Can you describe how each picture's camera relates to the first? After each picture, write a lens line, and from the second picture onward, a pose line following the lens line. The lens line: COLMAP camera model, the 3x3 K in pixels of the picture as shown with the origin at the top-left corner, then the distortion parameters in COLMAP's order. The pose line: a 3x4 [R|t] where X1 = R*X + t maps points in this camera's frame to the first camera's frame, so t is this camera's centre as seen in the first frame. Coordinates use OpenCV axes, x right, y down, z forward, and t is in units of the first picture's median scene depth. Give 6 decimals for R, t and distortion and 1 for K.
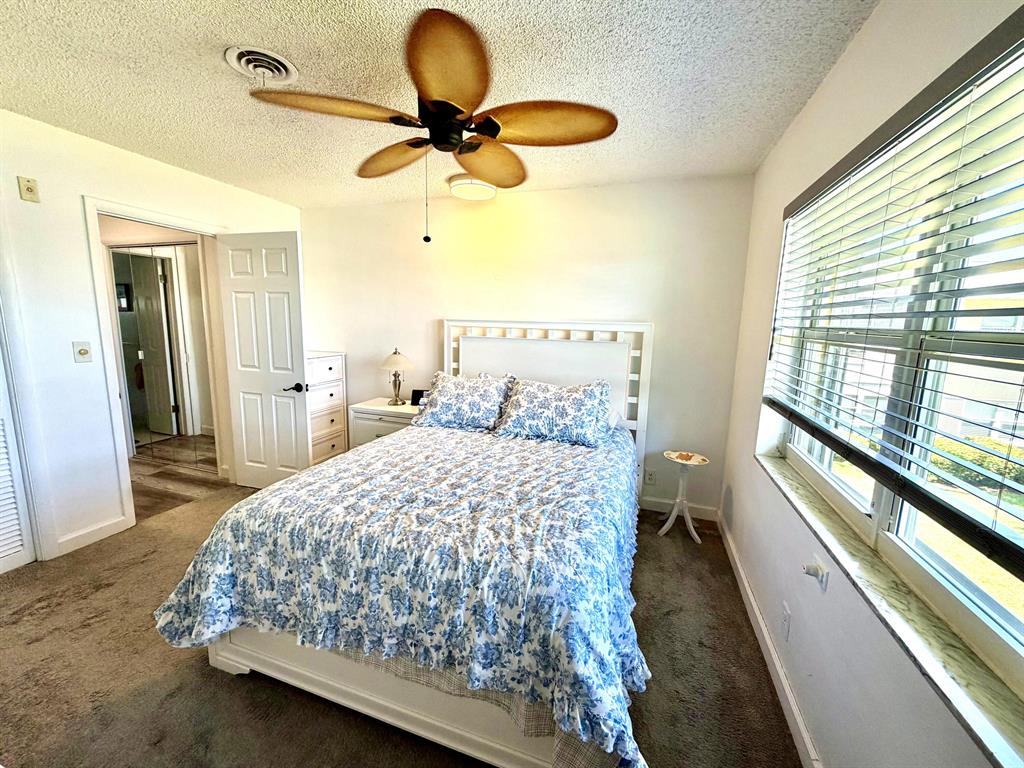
lens RADIAL K [[401.8, 0, 512.0], [0, 401.8, 384.0], [0, 0, 1]] dist [-0.001430, -0.000064]
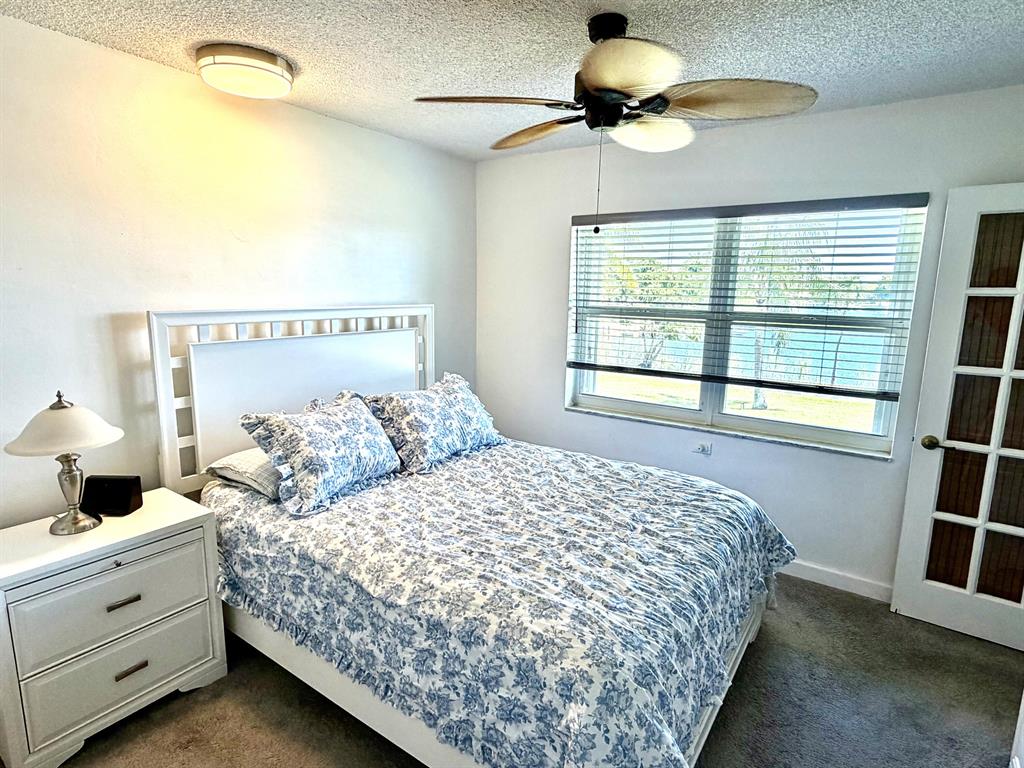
lens RADIAL K [[530.0, 0, 512.0], [0, 530.0, 384.0], [0, 0, 1]] dist [-0.000277, -0.000022]
pose [[0.273368, -0.184097, 0.944128, -0.758804], [0.143019, 0.978384, 0.149366, -0.128960], [-0.951218, 0.094197, 0.293788, 0.490359]]
